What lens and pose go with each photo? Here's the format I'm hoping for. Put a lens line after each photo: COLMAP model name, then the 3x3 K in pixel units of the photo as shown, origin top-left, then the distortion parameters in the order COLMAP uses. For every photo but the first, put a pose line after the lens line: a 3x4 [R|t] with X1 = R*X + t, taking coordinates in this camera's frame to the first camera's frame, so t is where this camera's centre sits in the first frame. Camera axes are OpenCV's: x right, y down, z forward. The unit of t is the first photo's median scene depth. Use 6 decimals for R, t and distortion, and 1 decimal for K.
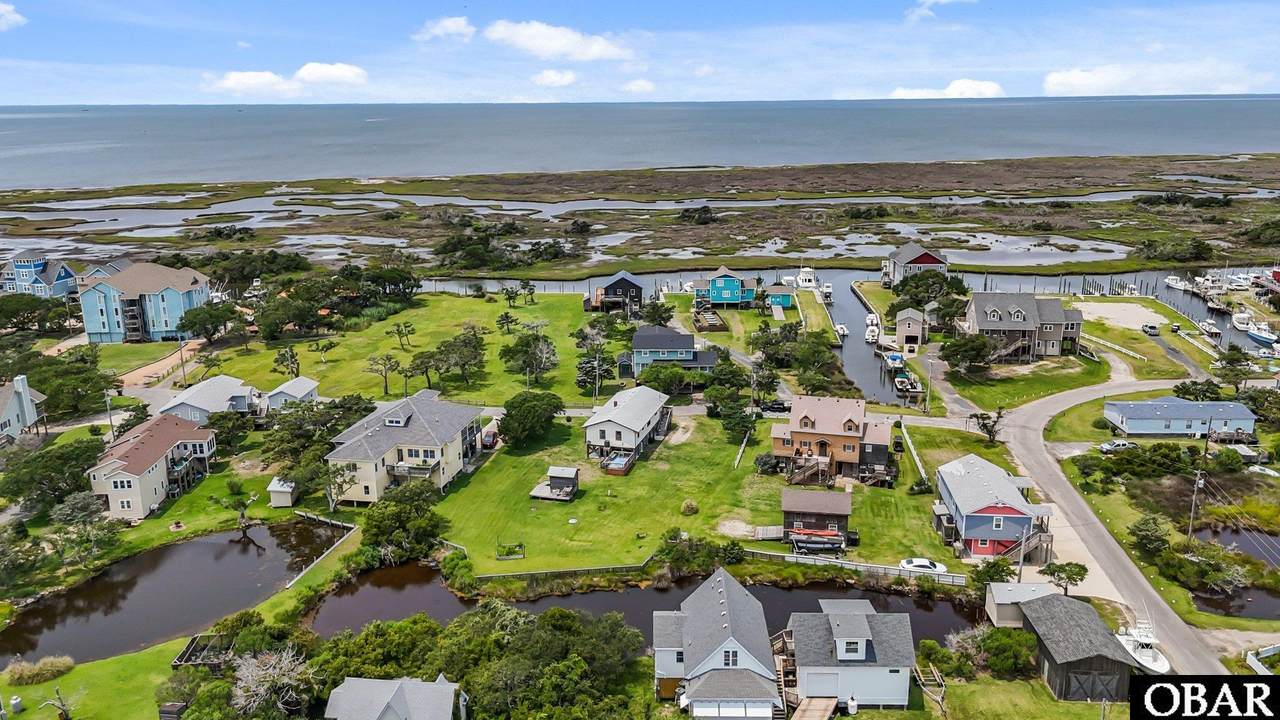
lens RADIAL K [[968.0, 0, 638.0], [0, 968.0, 359.7], [0, 0, 1]] dist [0.059389, -0.035398]
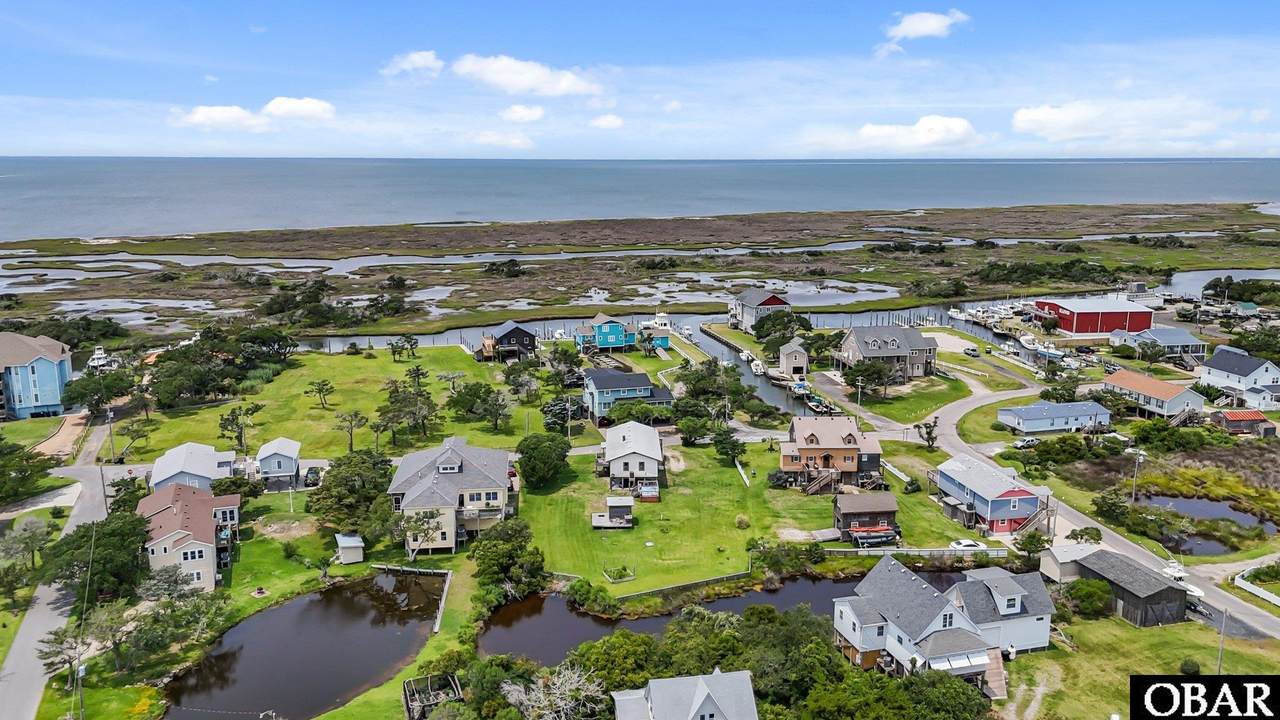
lens RADIAL K [[968.0, 0, 638.9], [0, 968.0, 362.4], [0, 0, 1]] dist [0.059389, -0.035398]
pose [[0.955999, -0.051466, 0.288821, -0.301328], [0.066950, 0.996786, -0.043985, 0.009944], [-0.285629, 0.061386, 0.956372, -0.027554]]
